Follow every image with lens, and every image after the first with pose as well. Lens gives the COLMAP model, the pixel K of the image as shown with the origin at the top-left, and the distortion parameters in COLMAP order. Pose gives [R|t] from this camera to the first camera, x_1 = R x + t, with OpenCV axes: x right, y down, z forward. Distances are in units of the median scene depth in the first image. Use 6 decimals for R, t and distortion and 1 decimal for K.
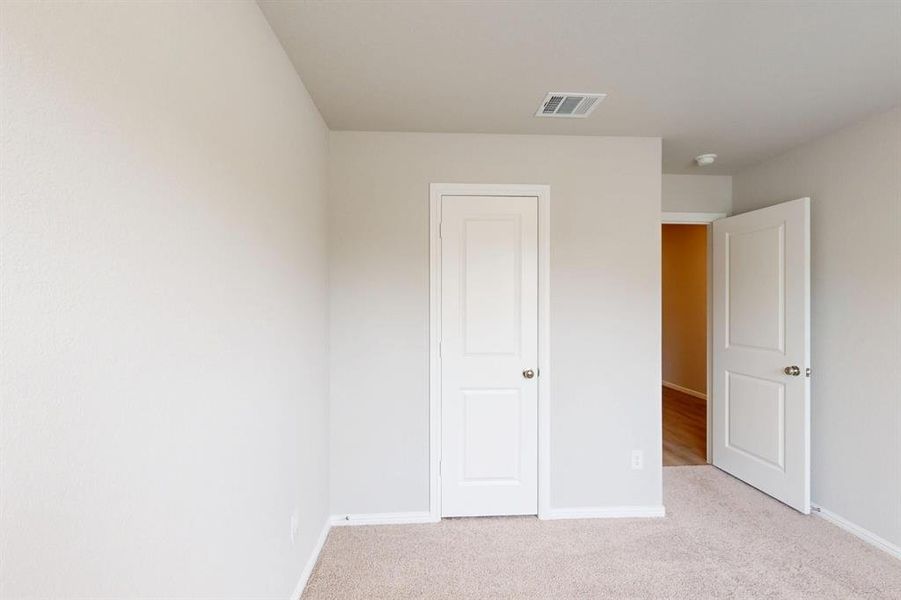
lens RADIAL K [[355.0, 0, 450.5], [0, 355.0, 300.0], [0, 0, 1]] dist [0.000190, -0.000139]
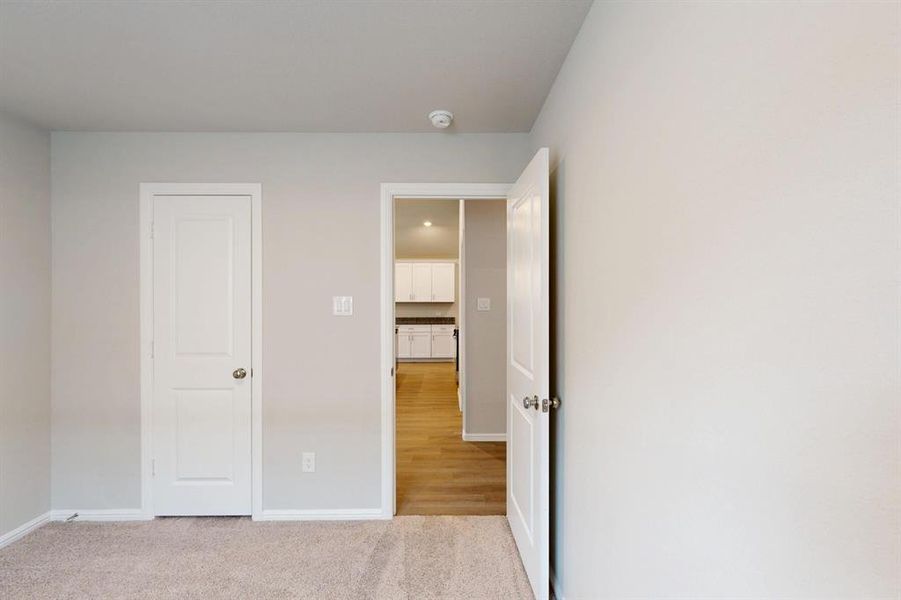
lens RADIAL K [[355.0, 0, 450.5], [0, 355.0, 300.0], [0, 0, 1]] dist [0.000190, -0.000139]
pose [[0.999277, 0.005654, -0.037601, 0.841013], [-0.005454, 0.999970, 0.005411, -0.007242], [0.037630, -0.005202, 0.999278, 0.031465]]
